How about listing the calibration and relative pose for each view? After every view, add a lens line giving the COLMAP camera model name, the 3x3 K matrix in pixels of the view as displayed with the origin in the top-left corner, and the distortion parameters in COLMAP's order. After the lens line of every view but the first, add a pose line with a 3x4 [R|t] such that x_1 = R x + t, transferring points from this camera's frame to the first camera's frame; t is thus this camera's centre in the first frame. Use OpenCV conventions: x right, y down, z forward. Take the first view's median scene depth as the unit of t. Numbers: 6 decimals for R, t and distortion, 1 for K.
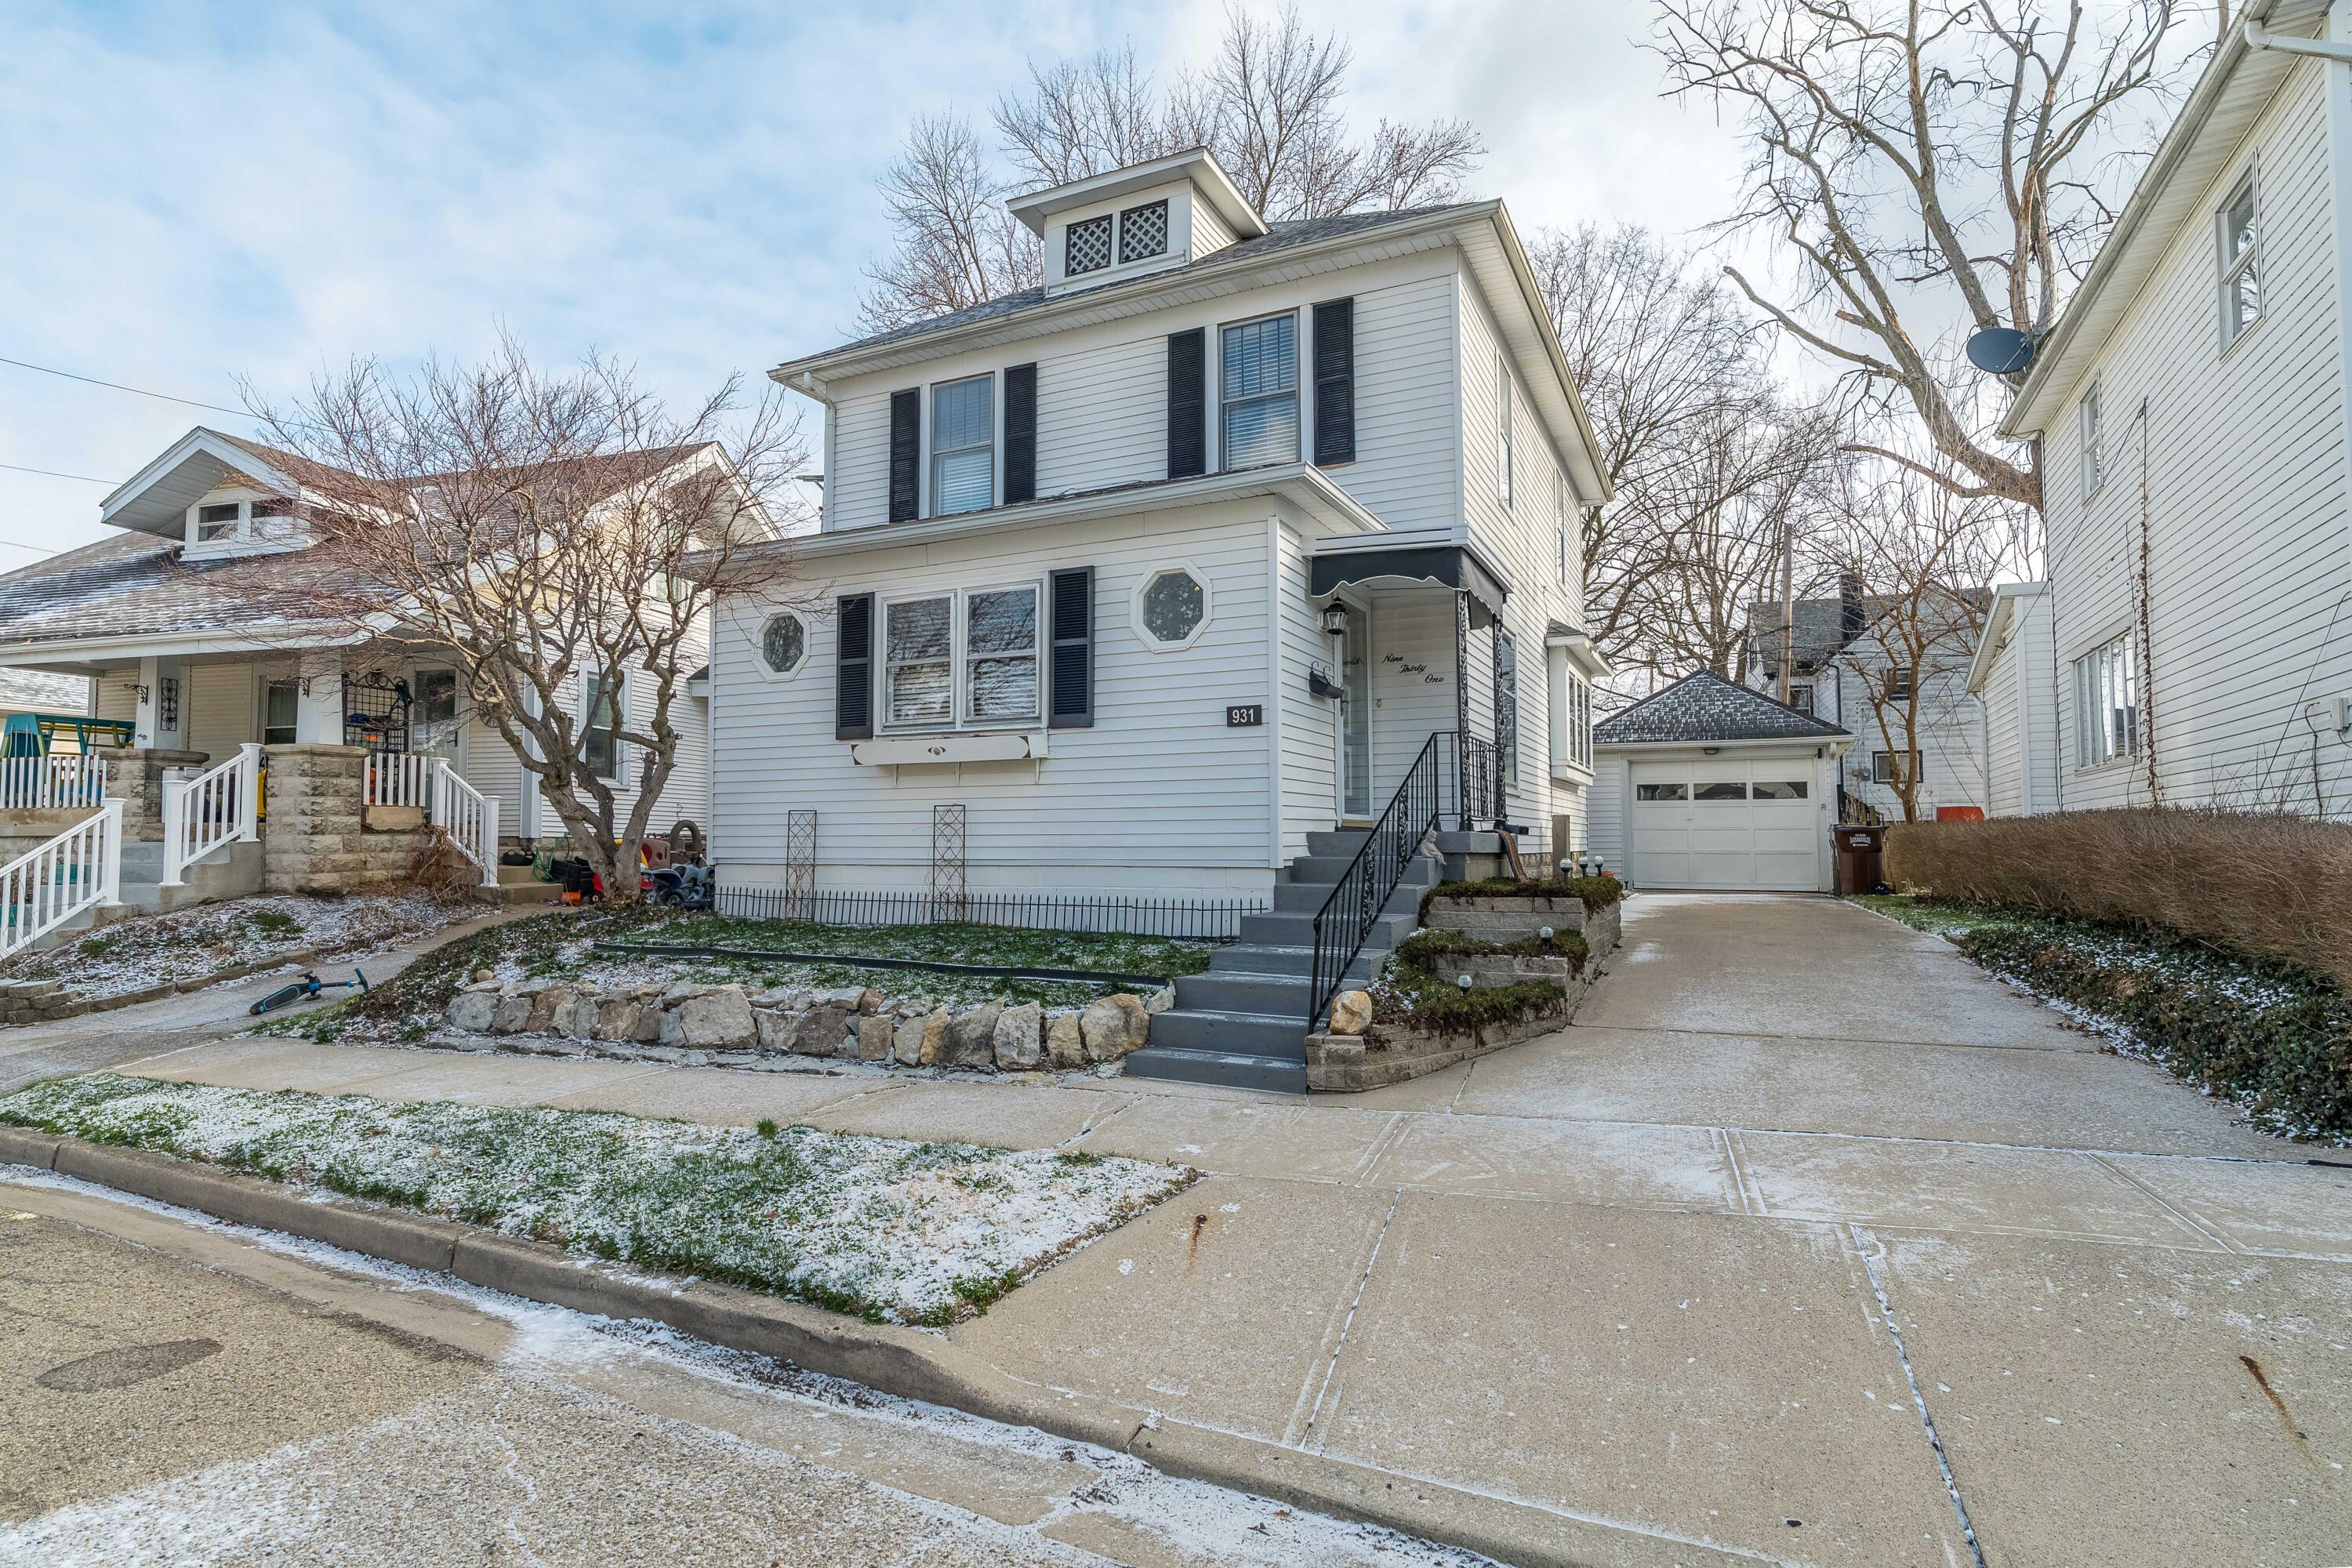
lens RADIAL K [[1211.7, 0, 1176.0], [0, 1211.7, 784.0], [0, 0, 1]] dist [-0.008307, 0.000947]
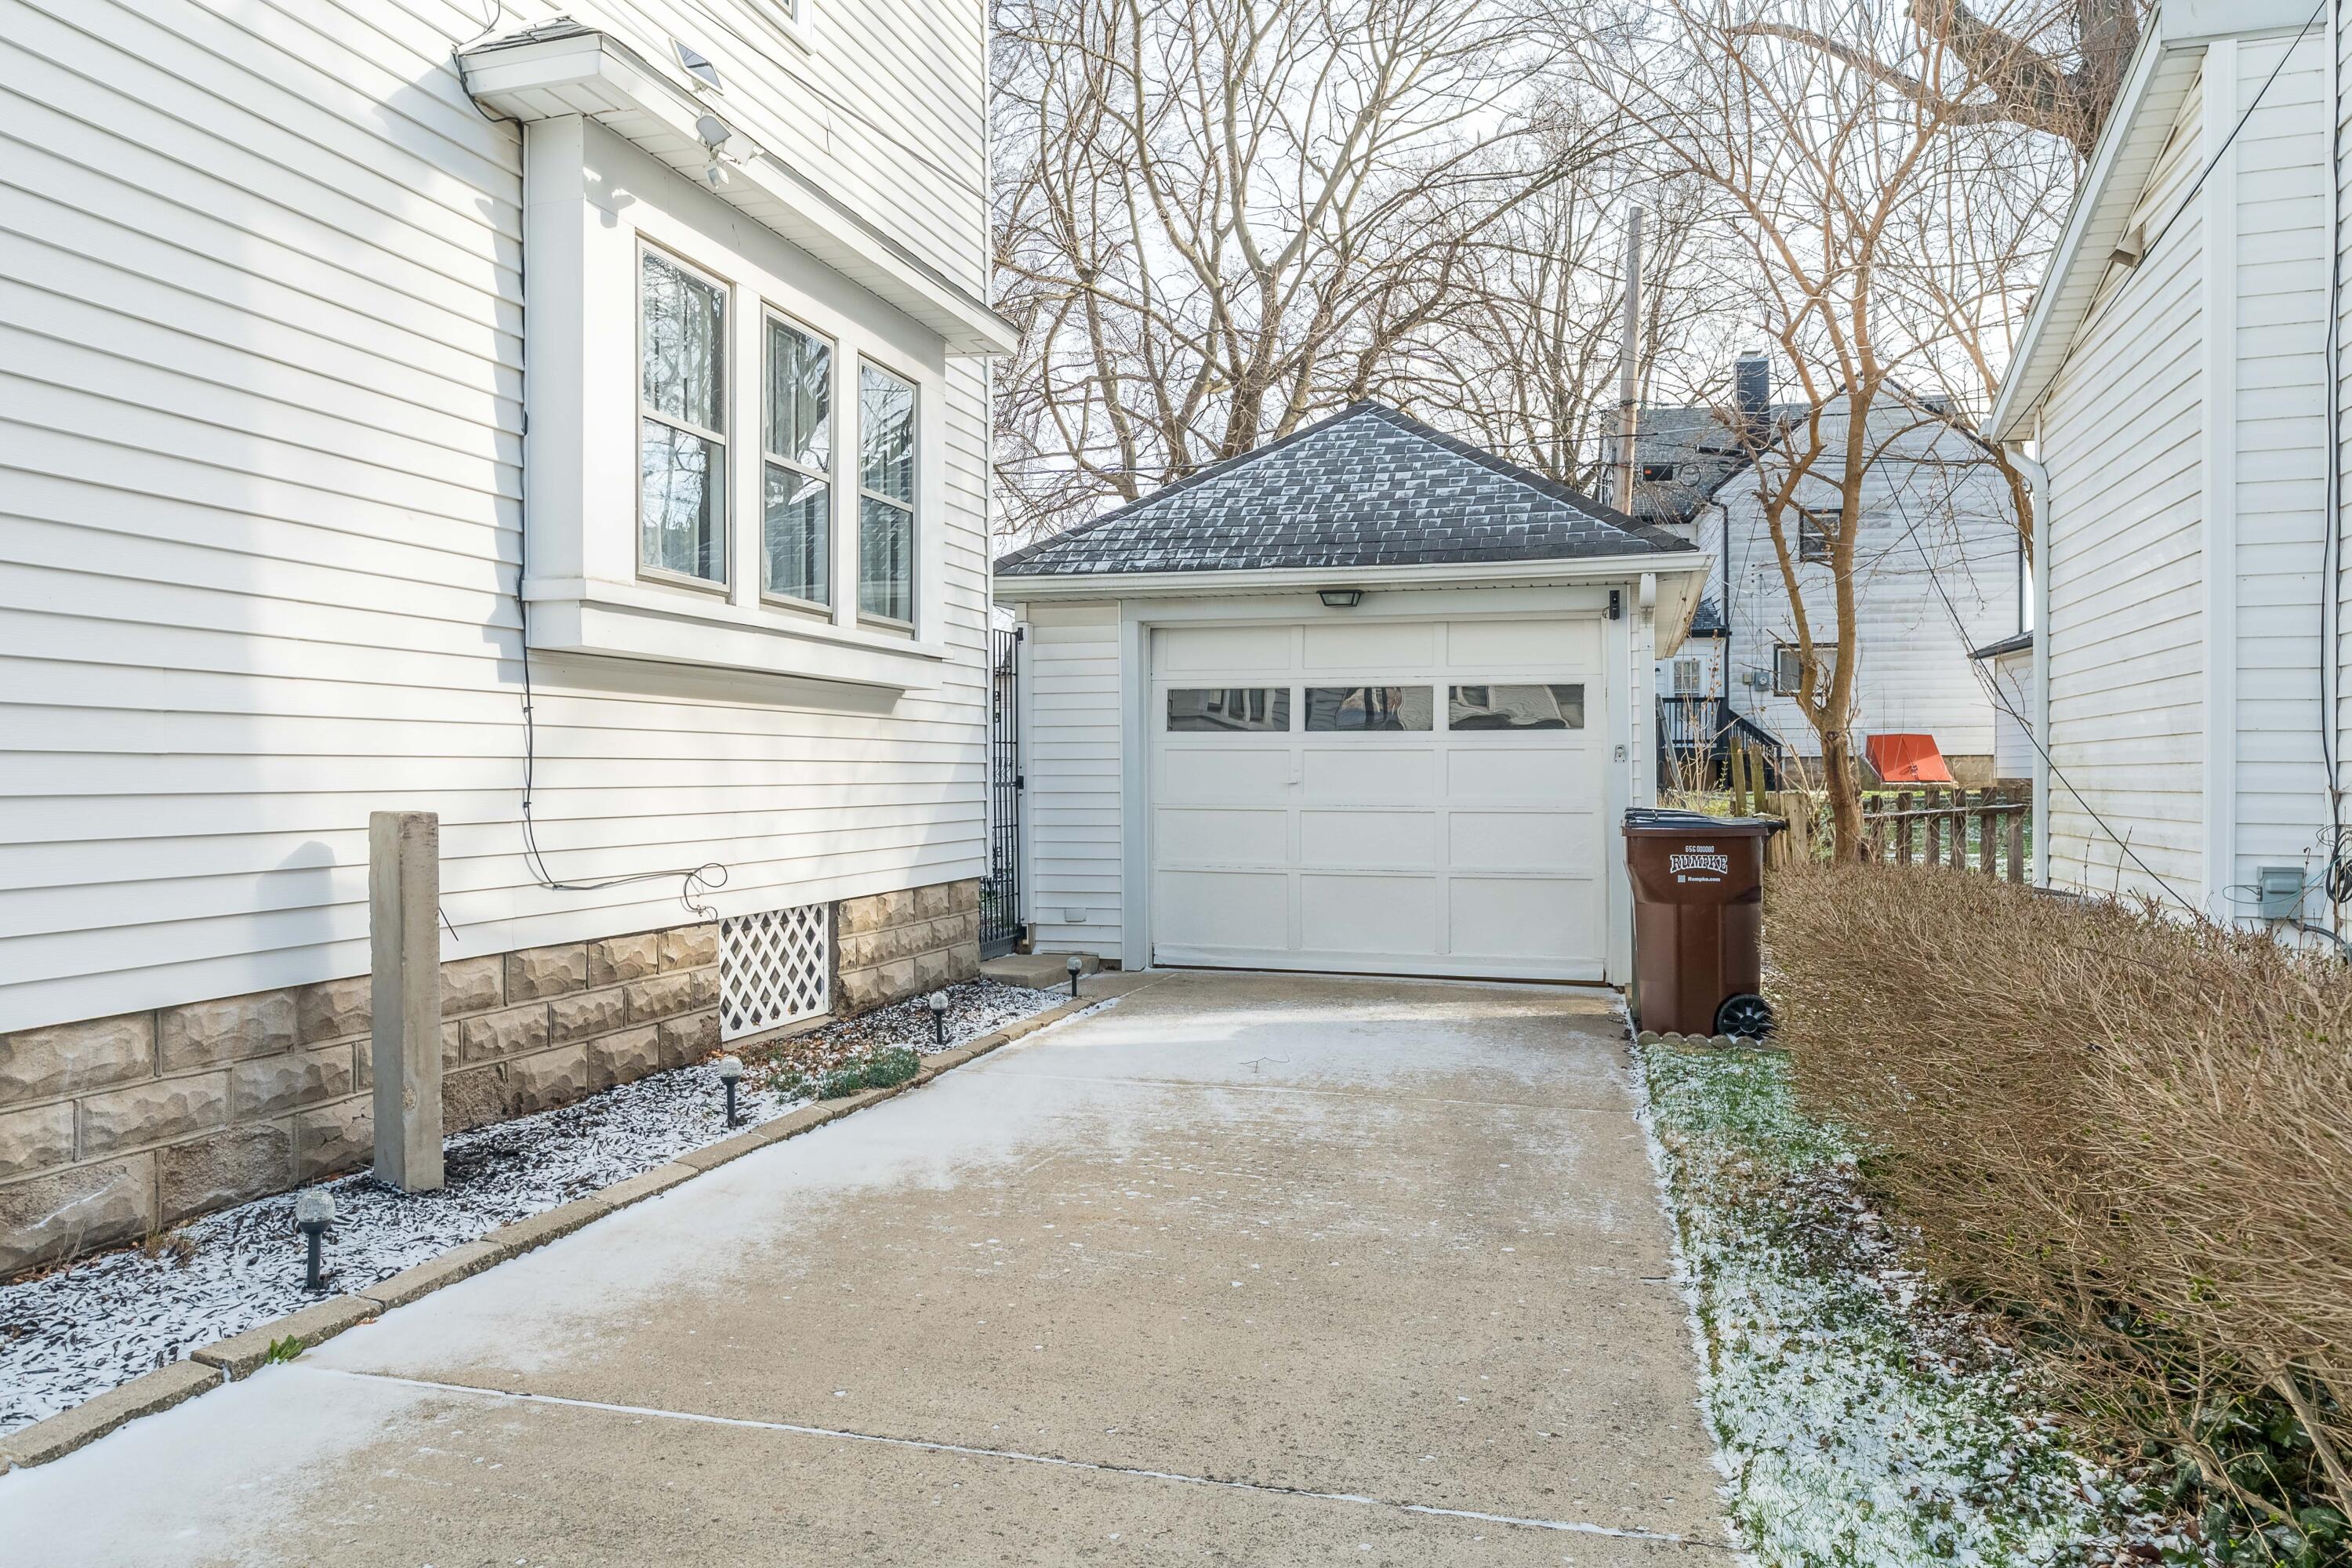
lens RADIAL K [[1610.1, 0, 1176.0], [0, 1610.1, 784.0], [0, 0, 1]] dist [0.022154, -0.000877]
pose [[0.986509, -0.000154, 0.163708, 0.555591], [-0.008895, 0.998472, 0.054535, 0.005275], [-0.163467, -0.055256, 0.985000, 0.930831]]
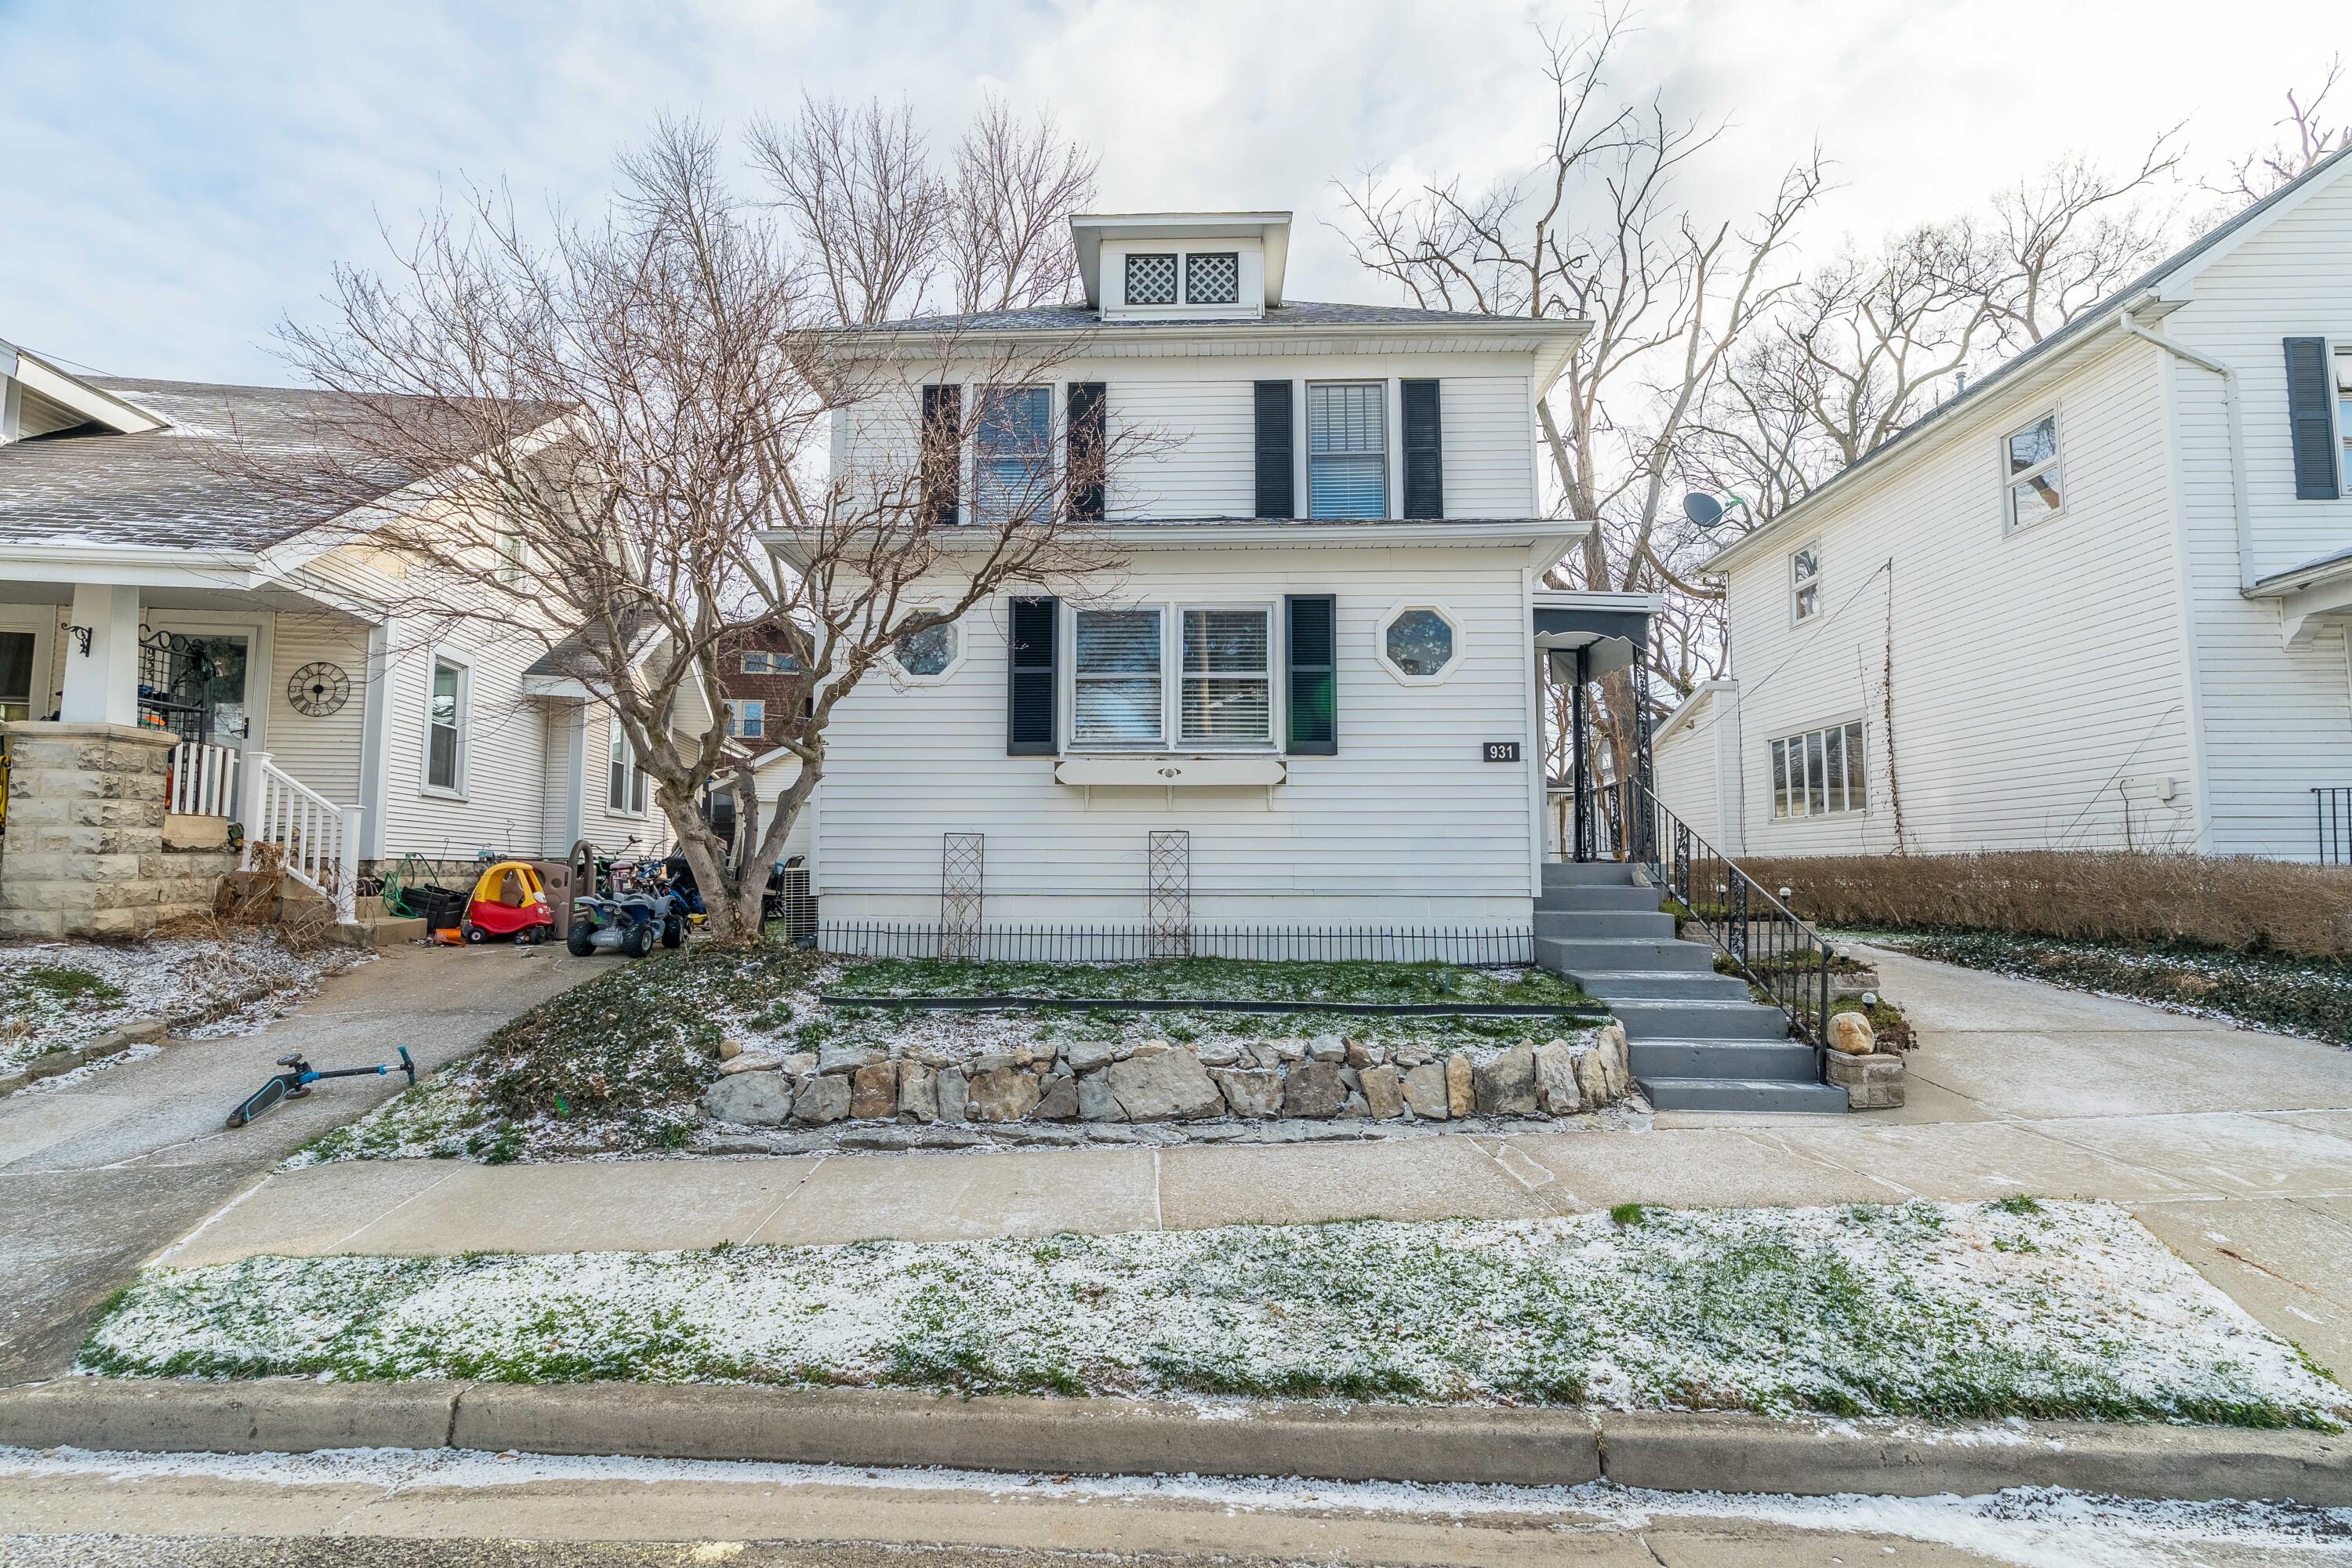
lens RADIAL K [[1065.5, 0, 1176.0], [0, 1065.5, 784.0], [0, 0, 1]] dist [-0.015252, 0.005751]
pose [[0.912095, 0.037142, 0.408292, -0.487049], [-0.024813, 0.999063, -0.035453, 0.009597], [-0.409226, 0.022205, 0.912163, 0.231808]]
